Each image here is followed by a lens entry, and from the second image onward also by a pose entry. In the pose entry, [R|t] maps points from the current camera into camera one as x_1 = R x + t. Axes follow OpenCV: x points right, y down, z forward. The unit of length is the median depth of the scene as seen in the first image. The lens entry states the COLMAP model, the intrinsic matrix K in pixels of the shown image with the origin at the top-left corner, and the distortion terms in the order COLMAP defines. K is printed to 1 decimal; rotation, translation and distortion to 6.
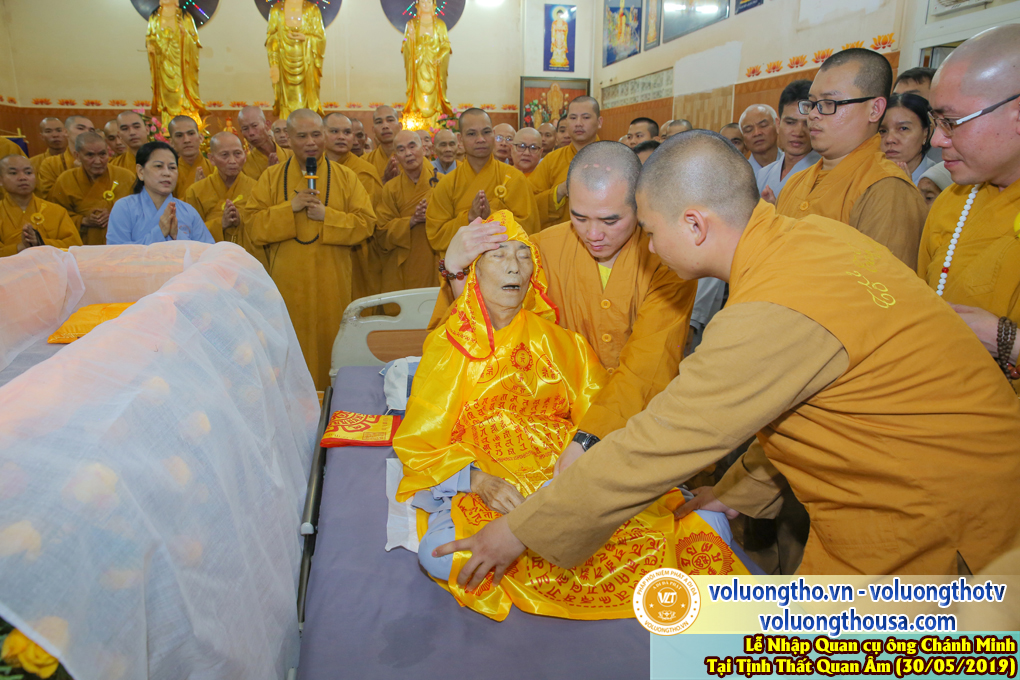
lens RADIAL K [[692.3, 0, 495.8], [0, 692.3, 350.2], [0, 0, 1]] dist [-0.106409, 0.072407]
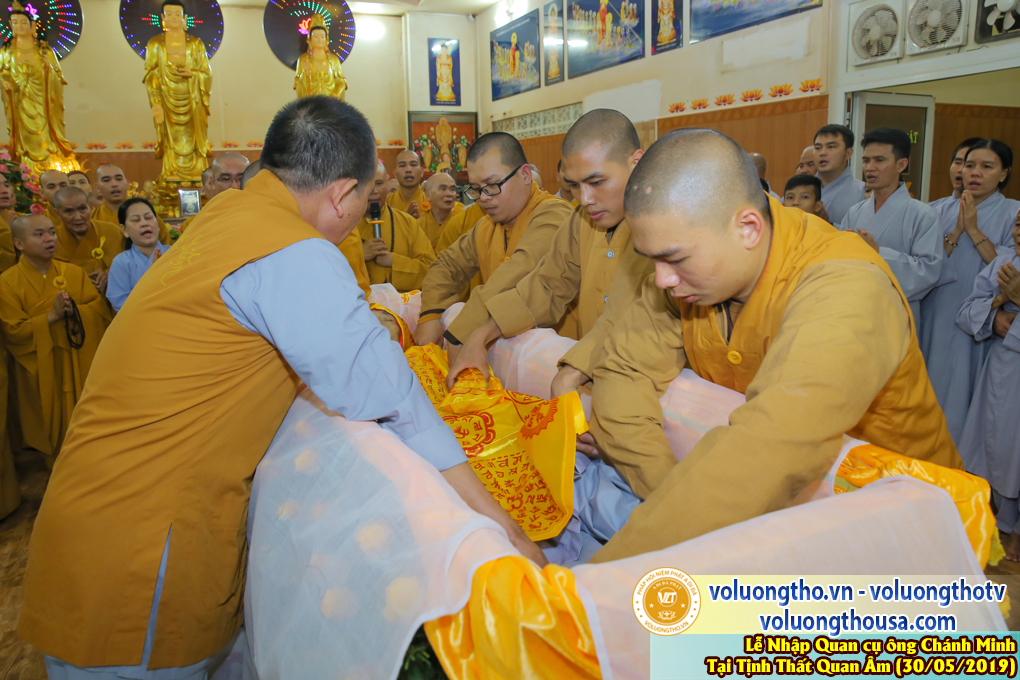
lens RADIAL K [[741.1, 0, 503.6], [0, 741.1, 350.1], [0, 0, 1]] dist [-0.081887, 0.053300]
pose [[0.969106, -0.084341, 0.231777, -0.132108], [0.097695, 0.994118, -0.046735, 0.000037], [-0.226472, 0.067934, 0.971646, -0.034571]]
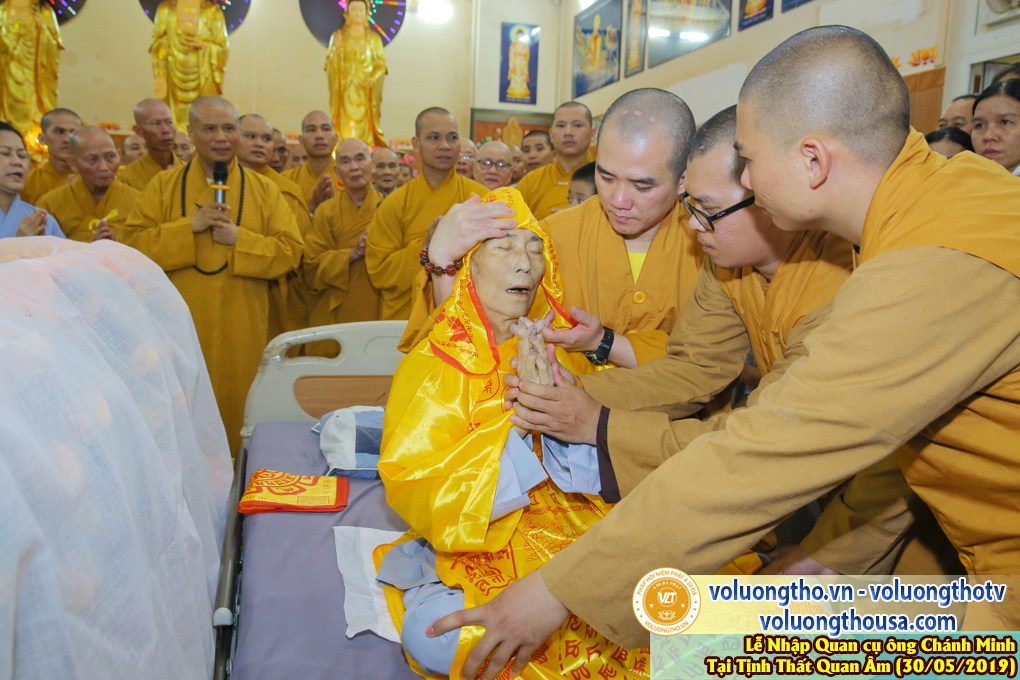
lens RADIAL K [[872.4, 0, 498.0], [0, 872.4, 343.4], [0, 0, 1]] dist [-0.049853, 0.084116]
pose [[0.996649, 0.015857, 0.080249, -0.013198], [-0.005062, 0.991106, -0.132978, 0.017695], [-0.081644, 0.132126, 0.987865, 0.014374]]
